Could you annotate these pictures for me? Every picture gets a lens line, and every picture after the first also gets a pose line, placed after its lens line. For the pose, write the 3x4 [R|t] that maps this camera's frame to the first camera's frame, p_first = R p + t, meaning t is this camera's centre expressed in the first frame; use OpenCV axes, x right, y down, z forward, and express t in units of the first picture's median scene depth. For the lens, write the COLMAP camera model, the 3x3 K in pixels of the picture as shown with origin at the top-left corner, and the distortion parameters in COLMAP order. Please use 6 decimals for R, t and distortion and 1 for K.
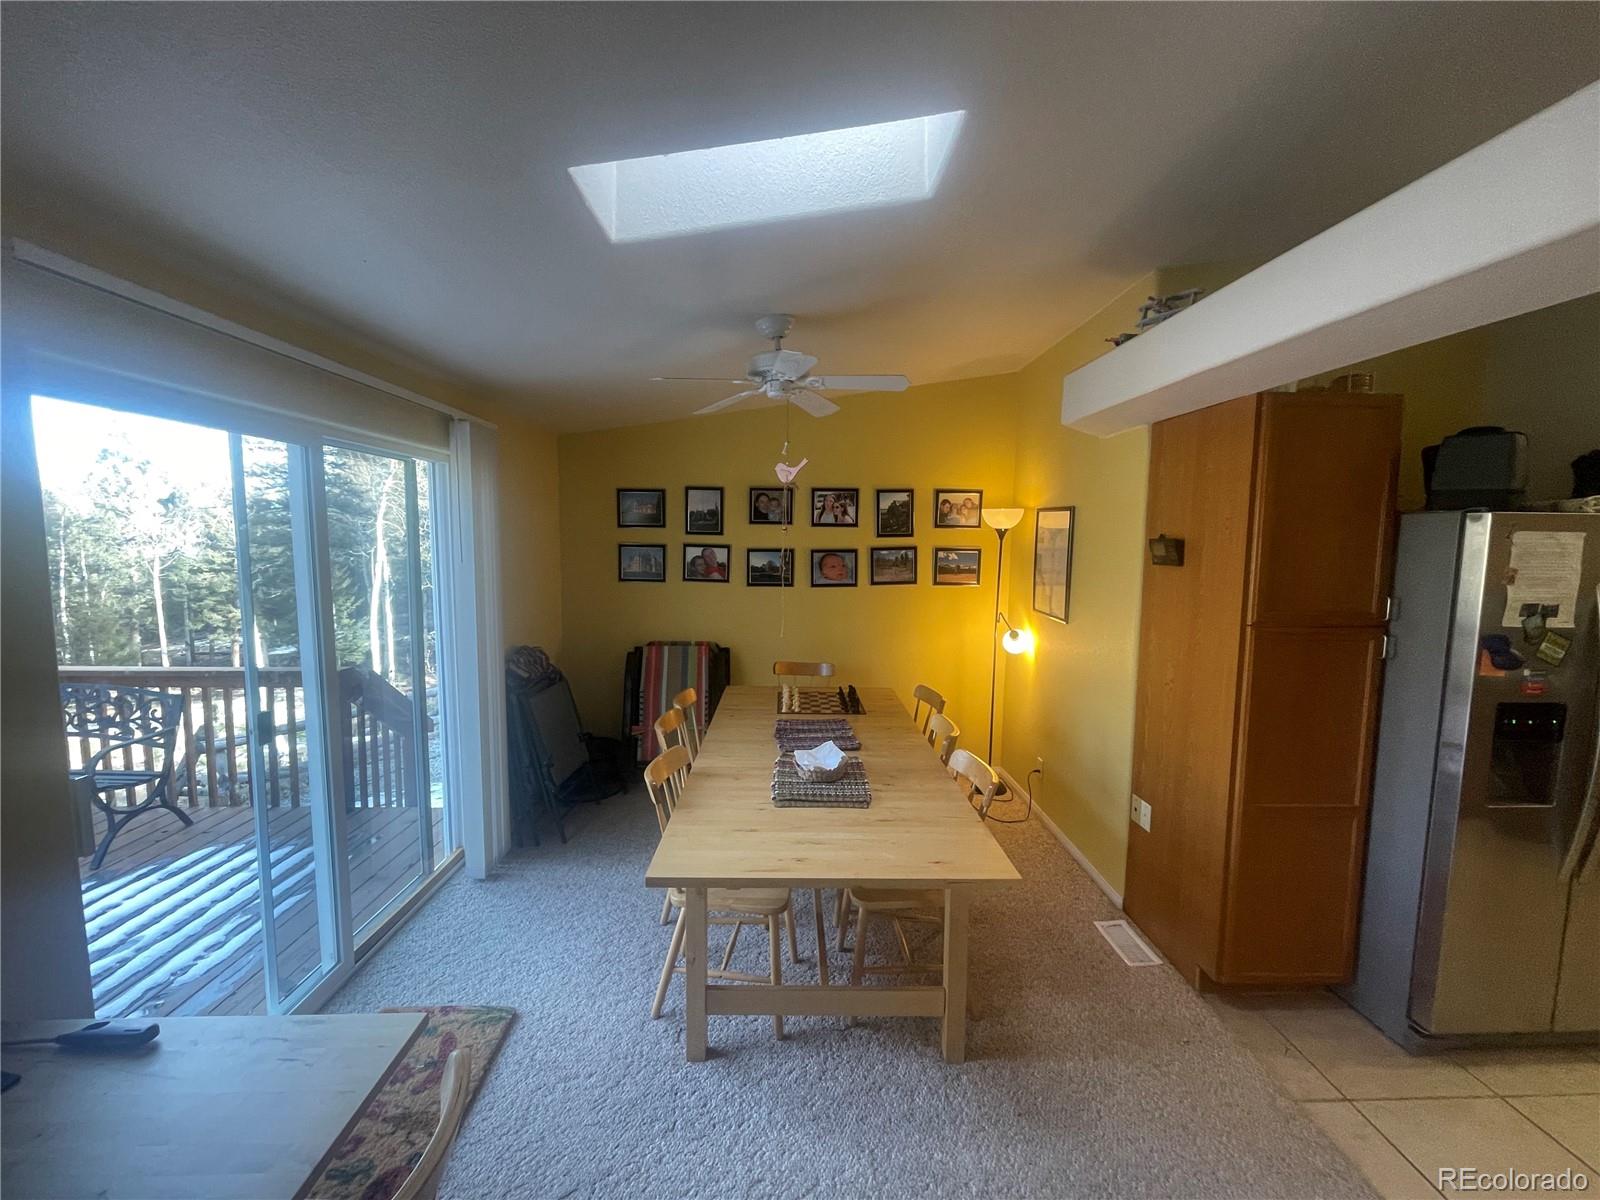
lens RADIAL K [[645.8, 0, 798.8], [0, 645.8, 597.7], [0, 0, 1]] dist [-0.003043, -0.001154]
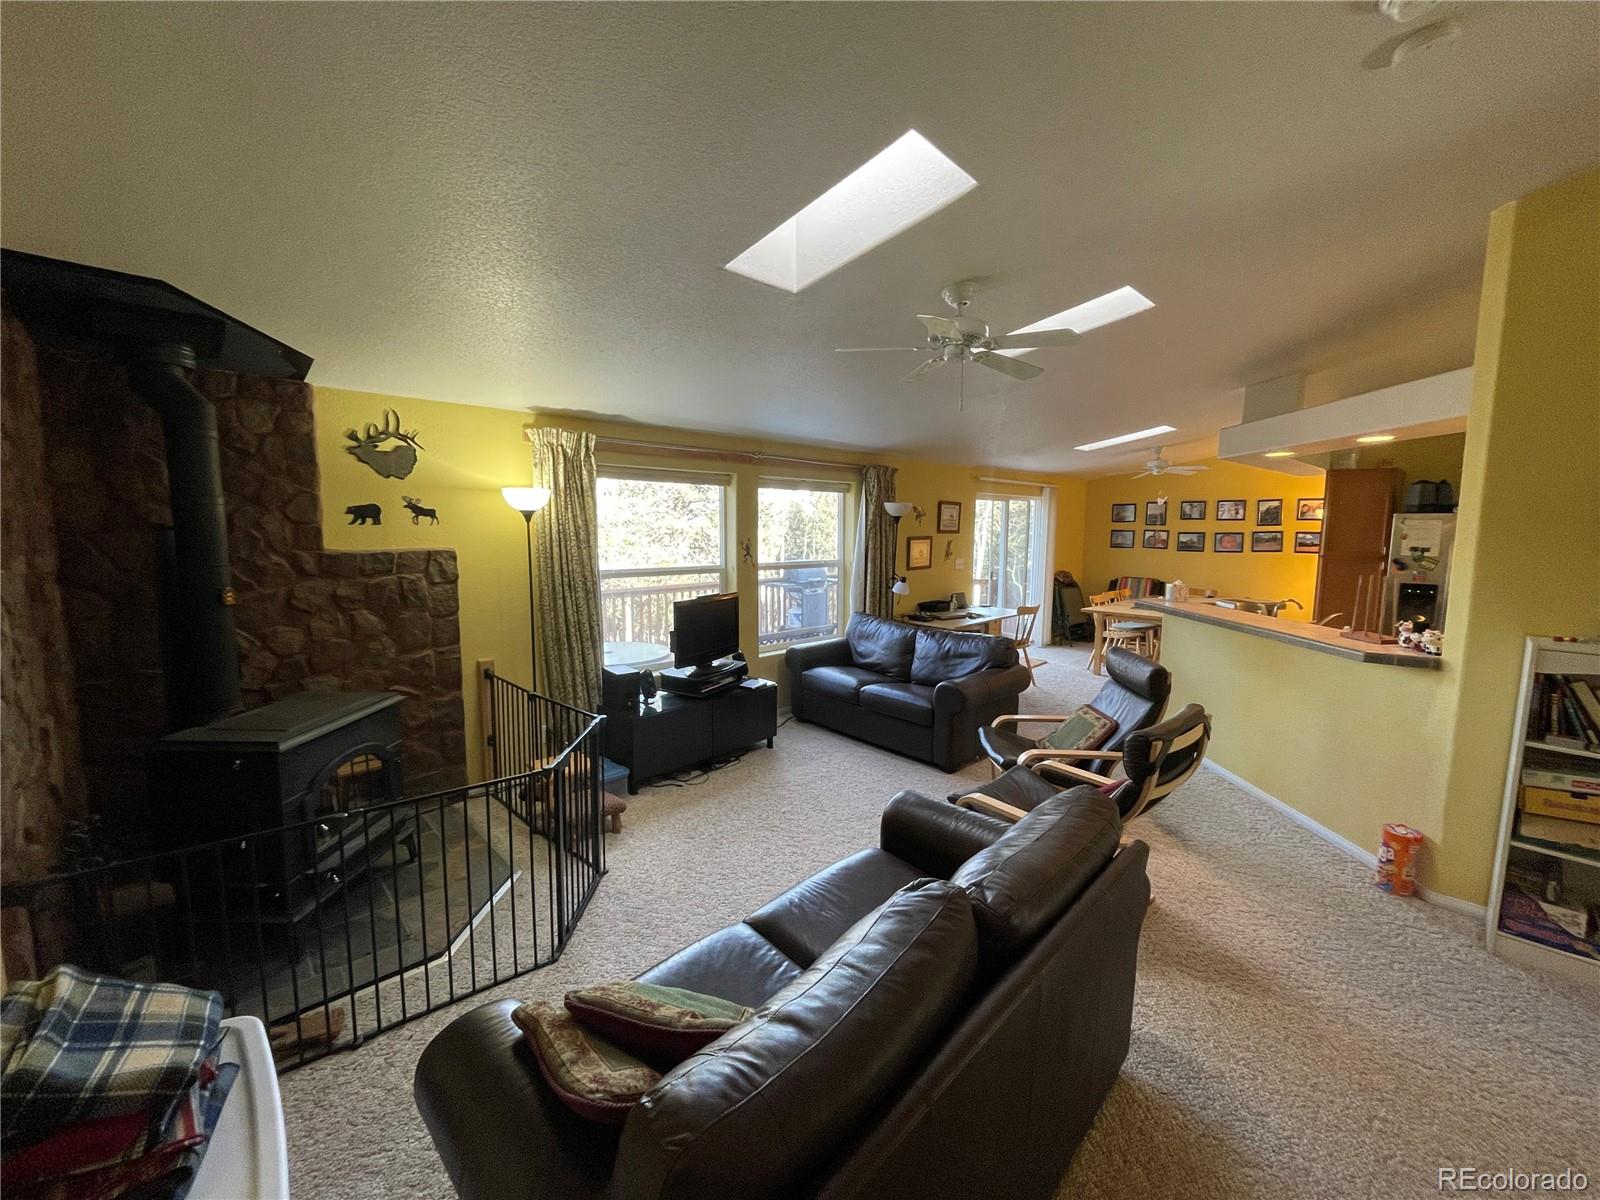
lens RADIAL K [[645.8, 0, 796.7], [0, 645.8, 603.6], [0, 0, 1]] dist [-0.003043, -0.001154]
pose [[0.675609, 0.081390, -0.732754, 0.600865], [-0.069489, 0.996493, 0.046615, 0.132066], [0.733978, 0.019424, 0.678896, -1.204800]]
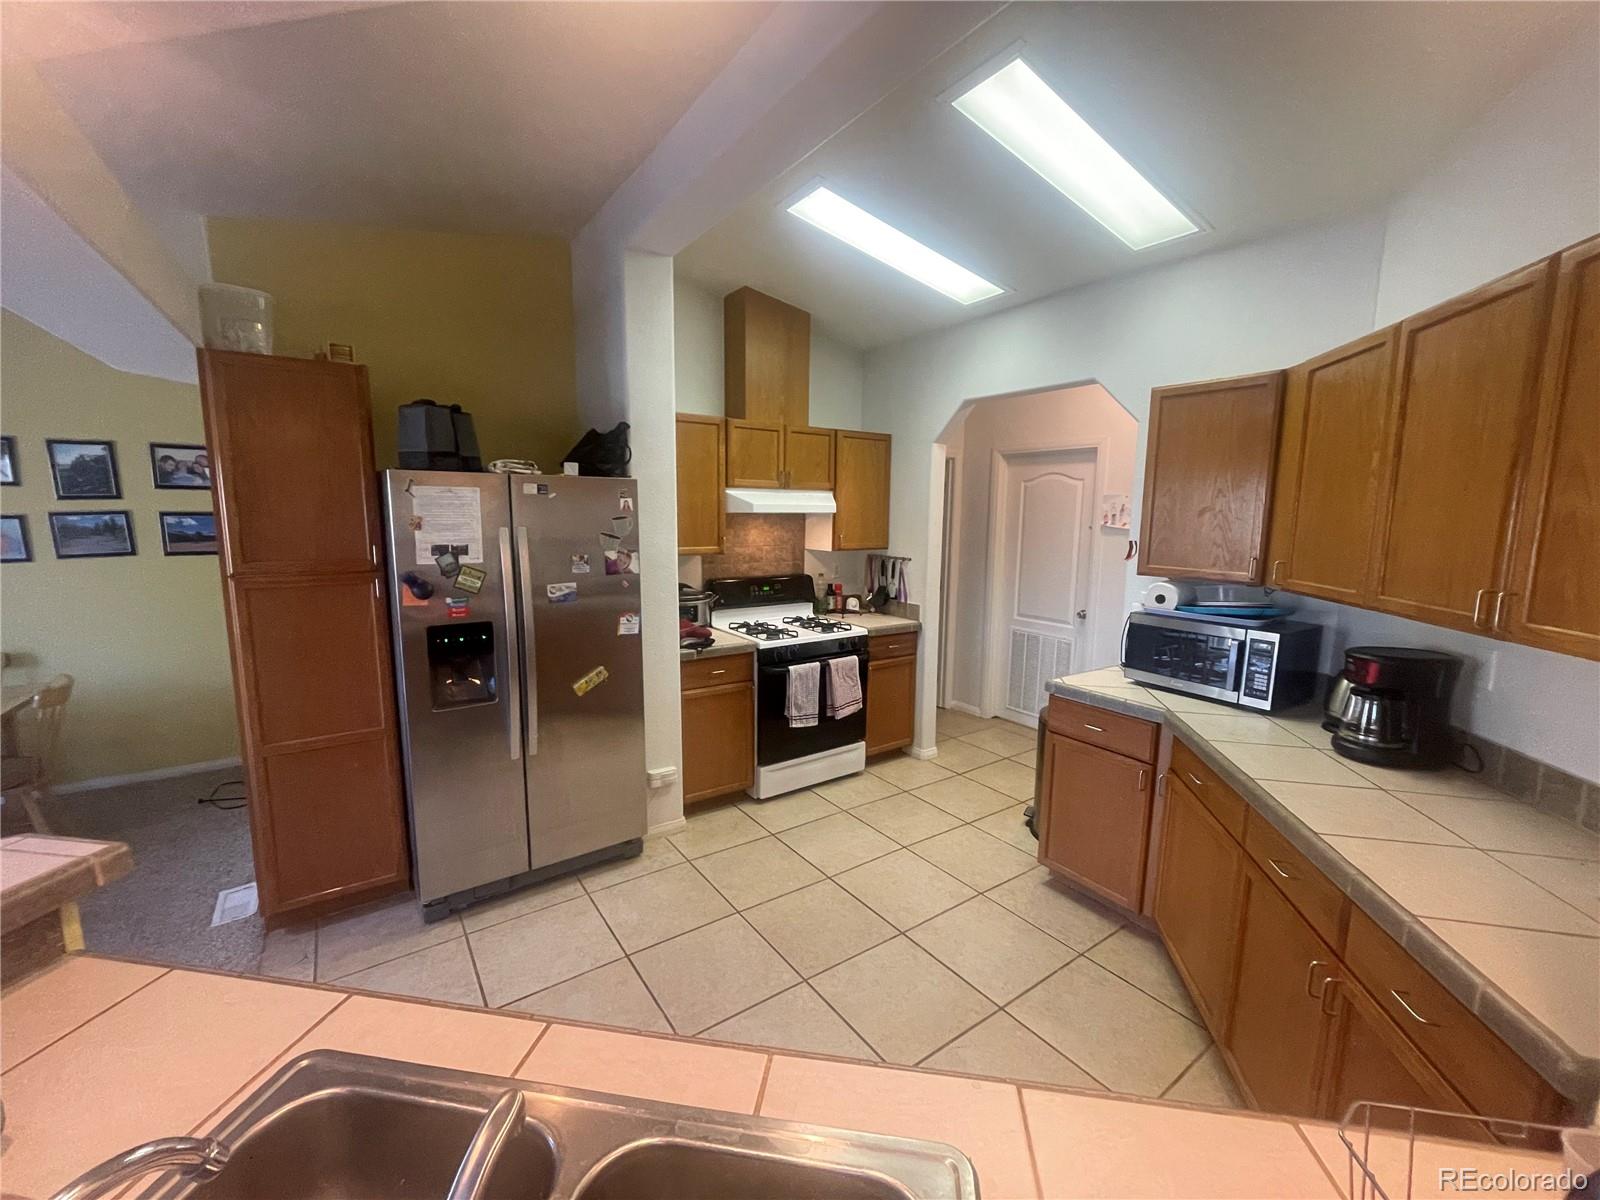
lens RADIAL K [[645.8, 0, 797.7], [0, 645.8, 604.1], [0, 0, 1]] dist [-0.003043, -0.001154]
pose [[0.831844, -0.082551, 0.548835, 0.441472], [0.054749, 0.996259, 0.066868, 0.033627], [-0.552302, -0.025576, 0.833252, -0.184734]]
